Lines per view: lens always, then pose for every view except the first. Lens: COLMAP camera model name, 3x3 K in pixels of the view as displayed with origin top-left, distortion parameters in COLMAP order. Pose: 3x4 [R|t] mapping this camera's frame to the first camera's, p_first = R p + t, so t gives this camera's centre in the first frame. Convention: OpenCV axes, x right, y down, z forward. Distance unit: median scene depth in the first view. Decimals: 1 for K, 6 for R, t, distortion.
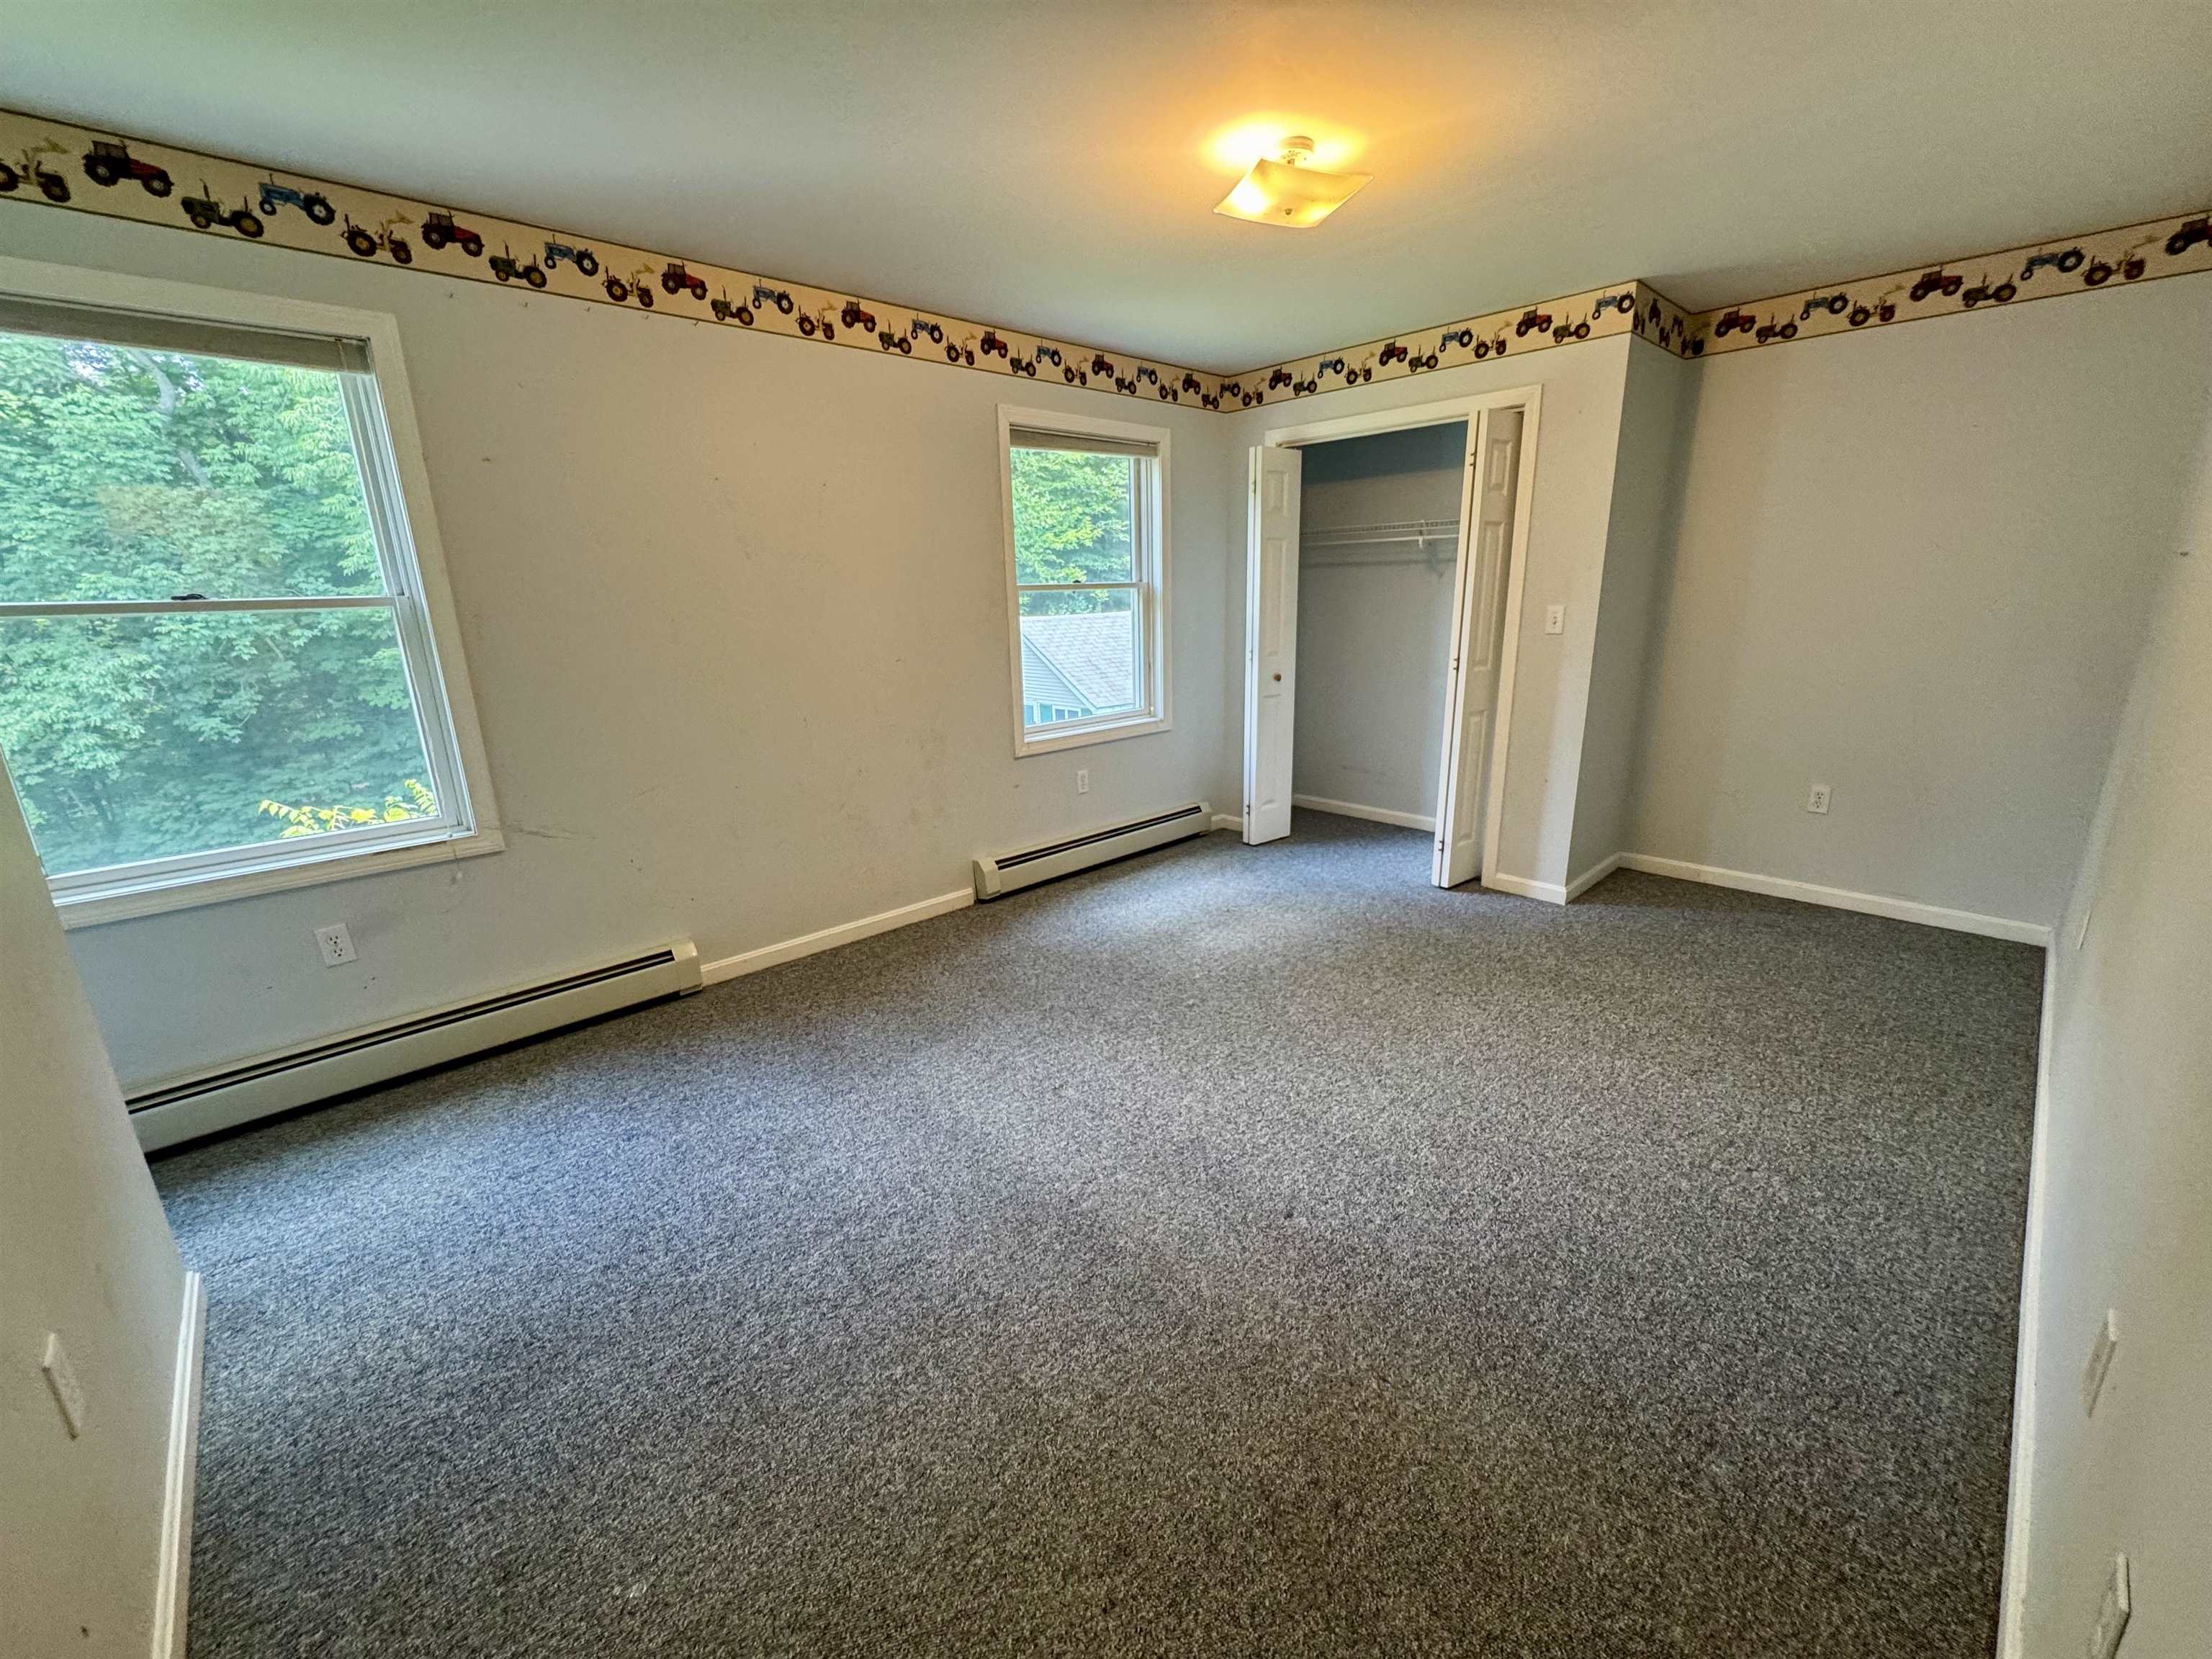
lens RADIAL K [[883.4, 0, 1112.2], [0, 883.4, 833.1], [0, 0, 1]] dist [-0.002791, 0.000420]
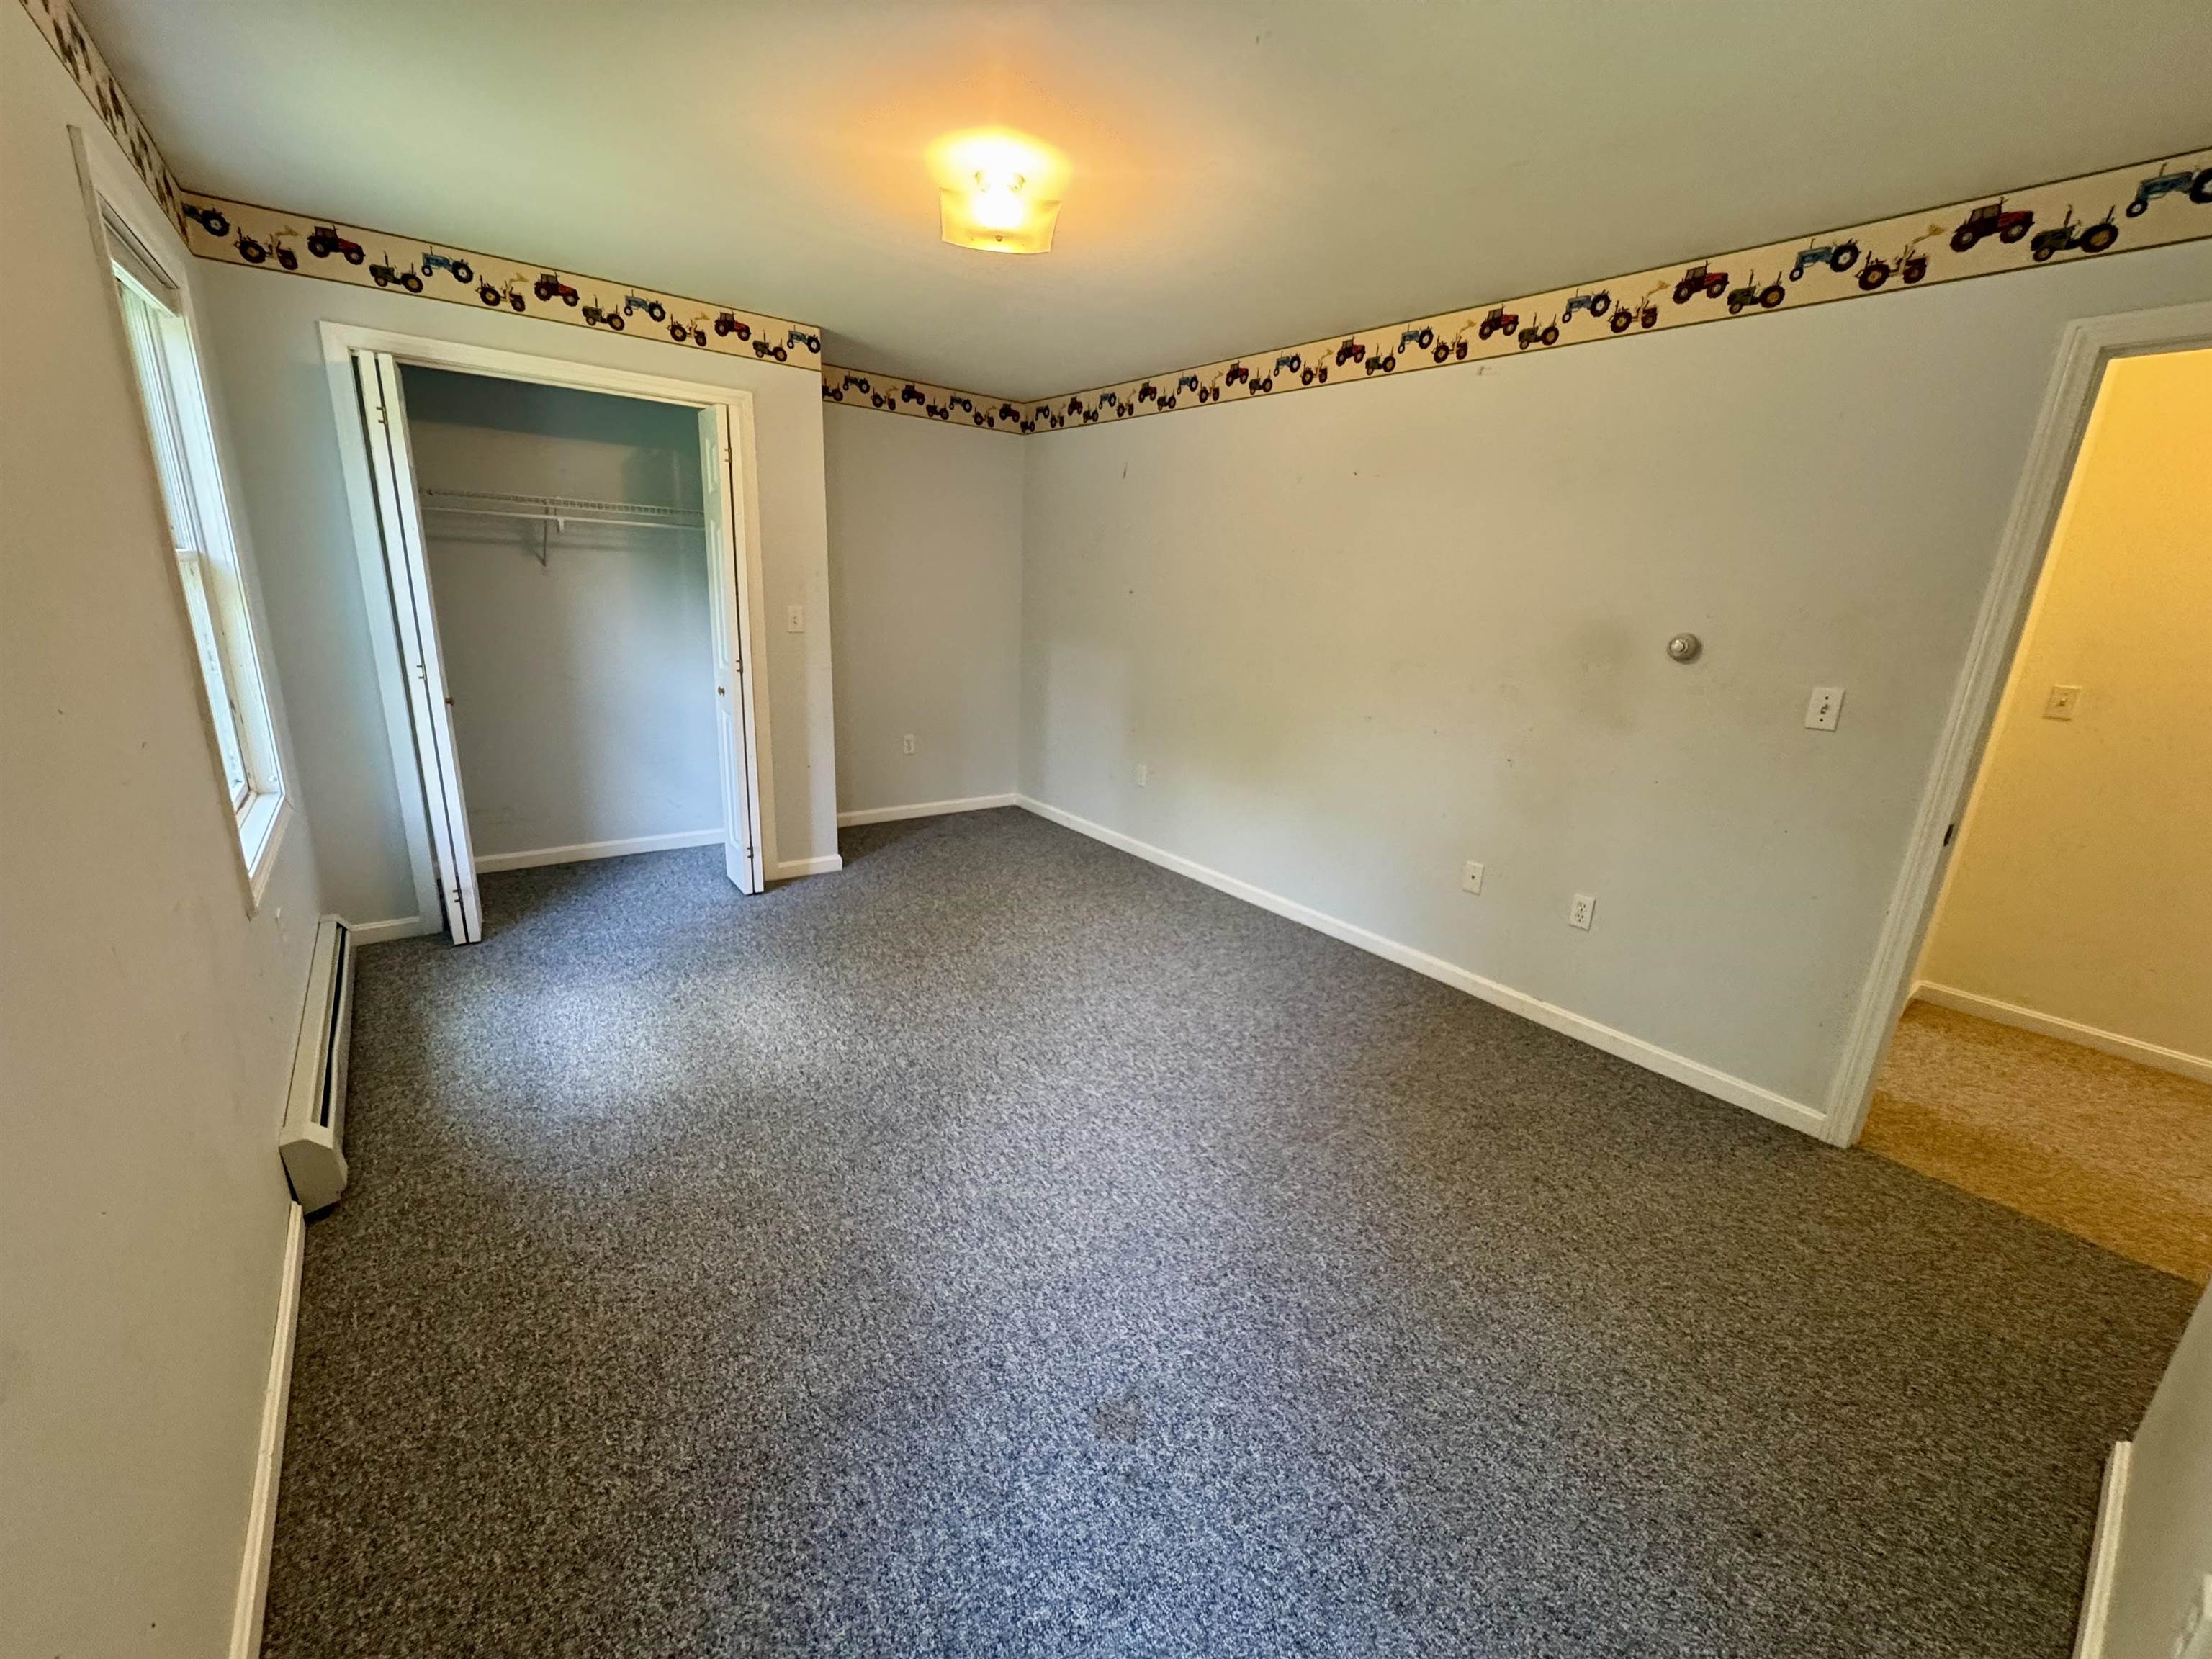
lens RADIAL K [[883.4, 0, 1116.3], [0, 883.4, 823.8], [0, 0, 1]] dist [-0.002791, 0.000420]
pose [[0.093910, -0.234767, 0.967505, -0.625119], [0.214459, 0.953755, 0.210614, -0.160121], [-0.972208, 0.187711, 0.139915, 0.561966]]
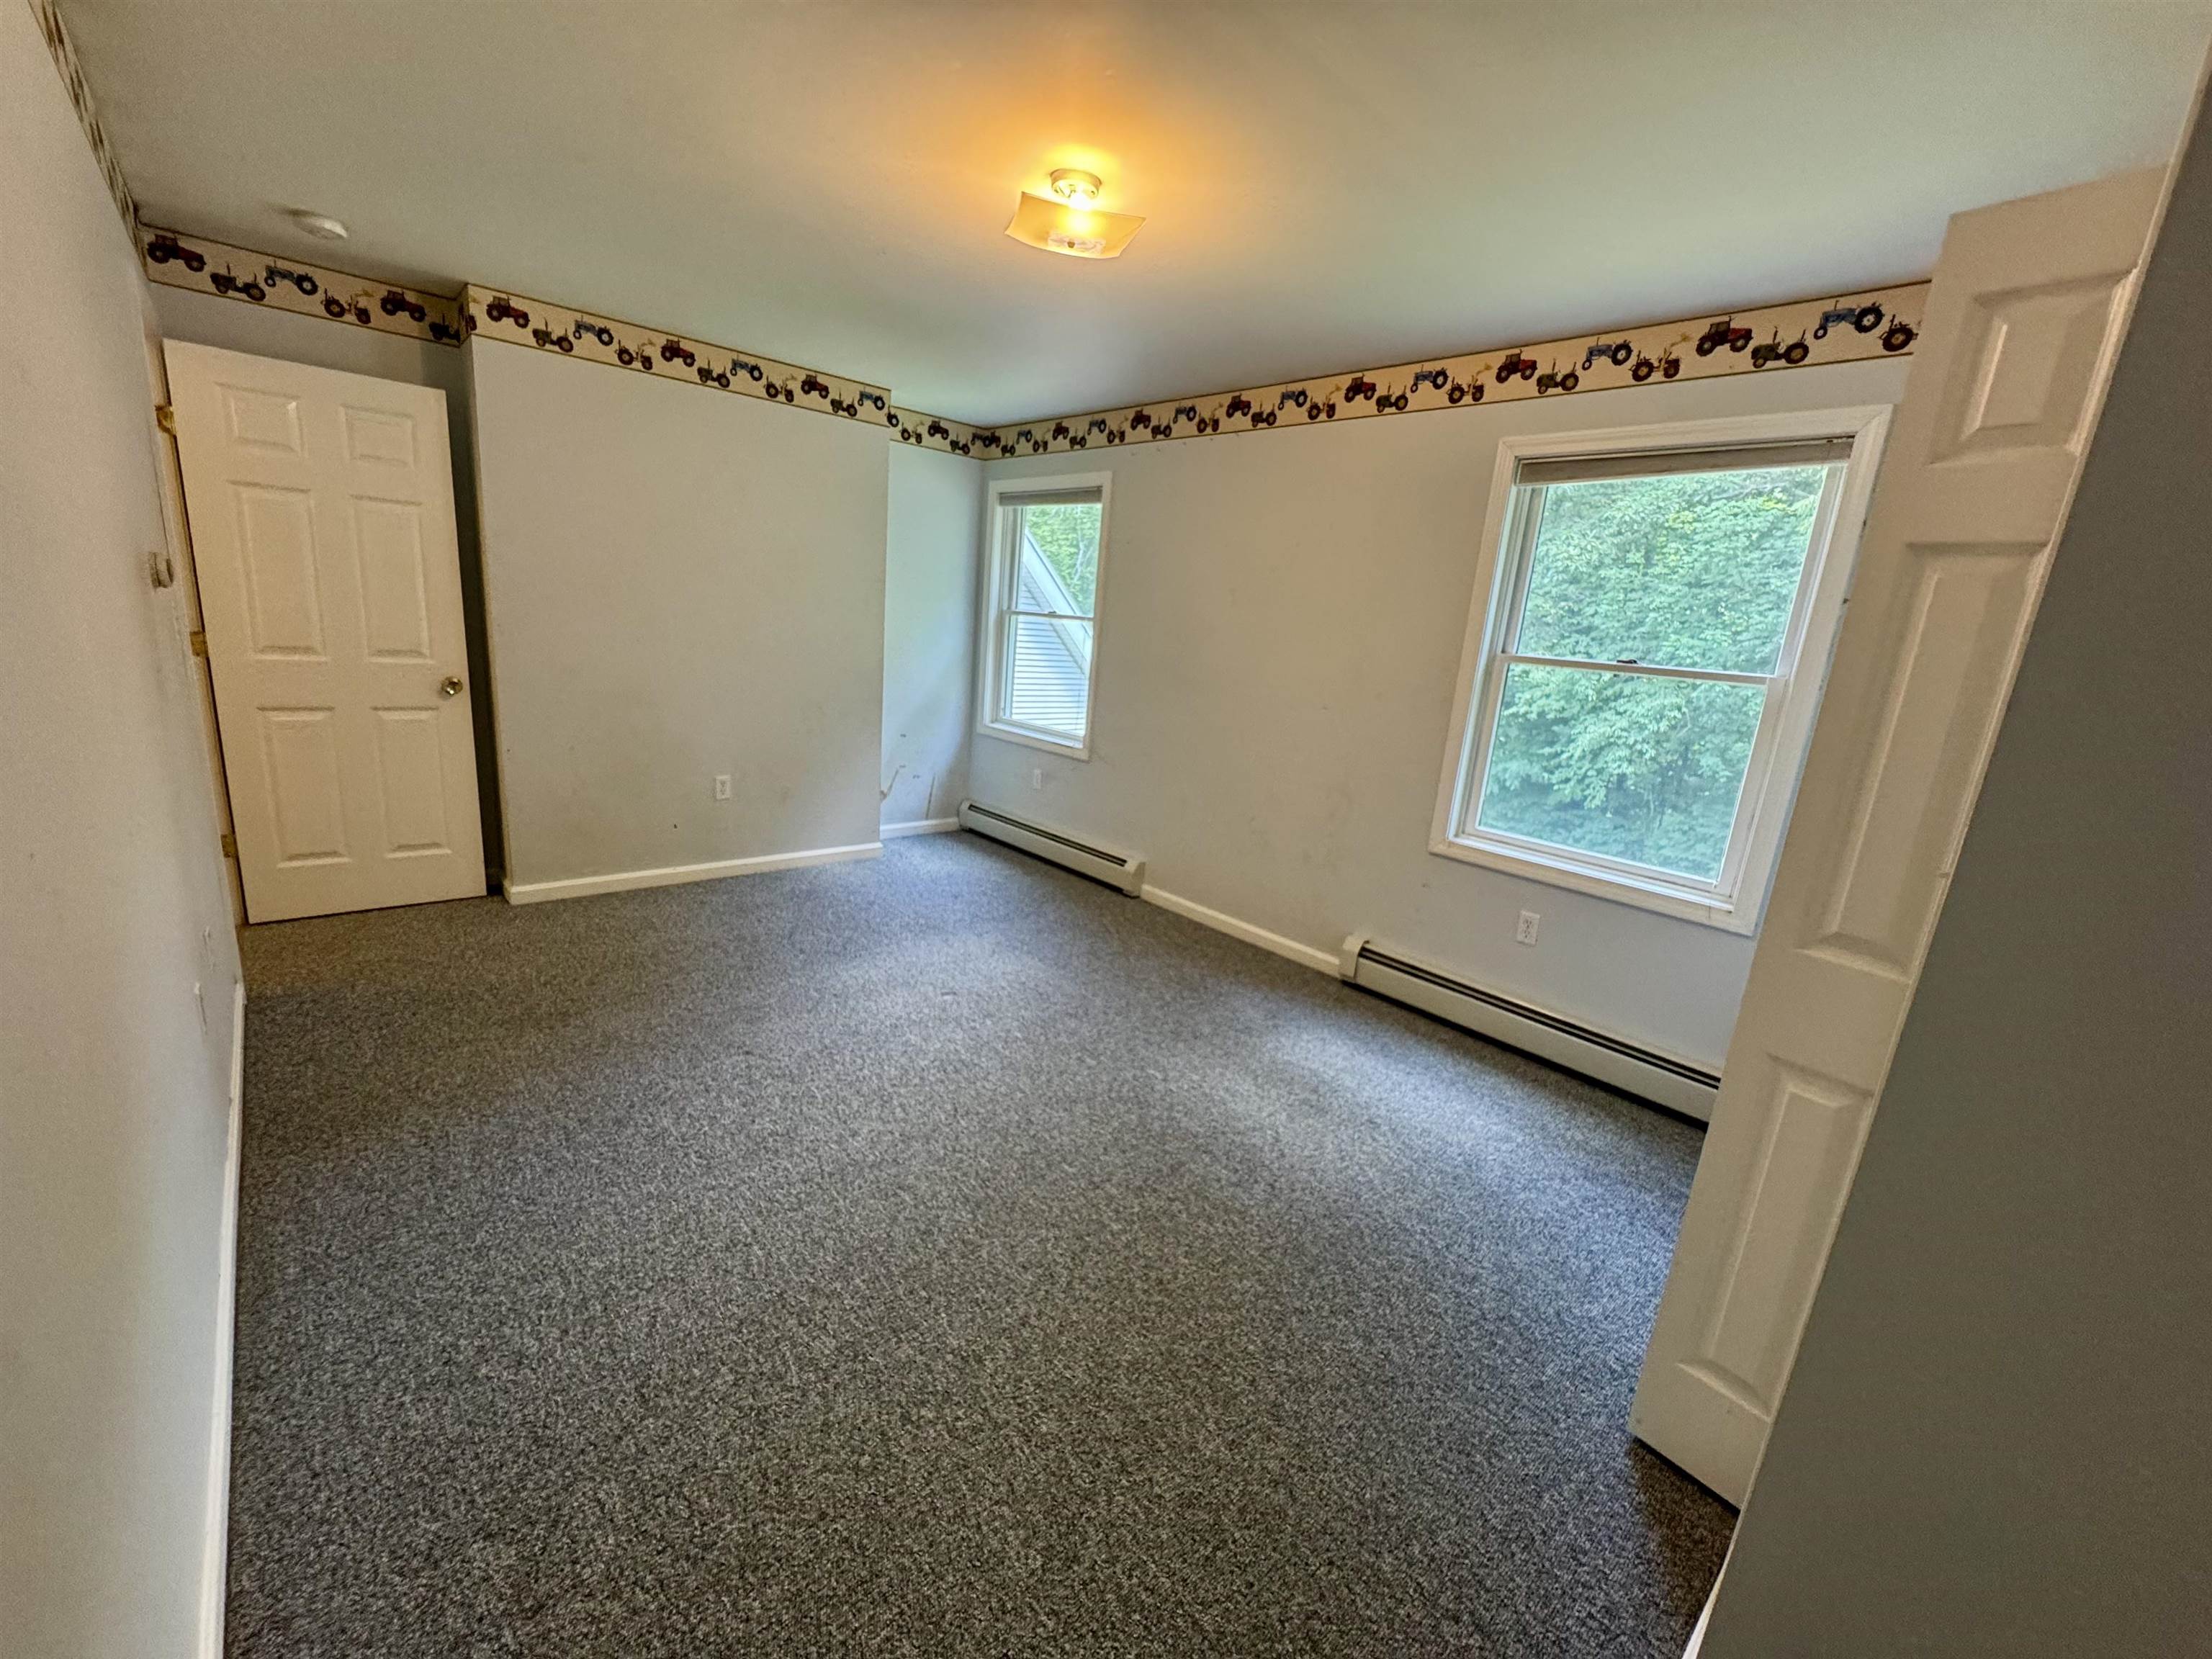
lens RADIAL K [[883.4, 0, 1094.5], [0, 883.4, 834.2], [0, 0, 1]] dist [-0.002791, 0.000420]
pose [[-0.027385, 0.254268, -0.966746, 0.849948], [-0.352235, 0.902626, 0.247381, -0.235467], [0.935511, 0.347296, 0.064844, 0.773990]]
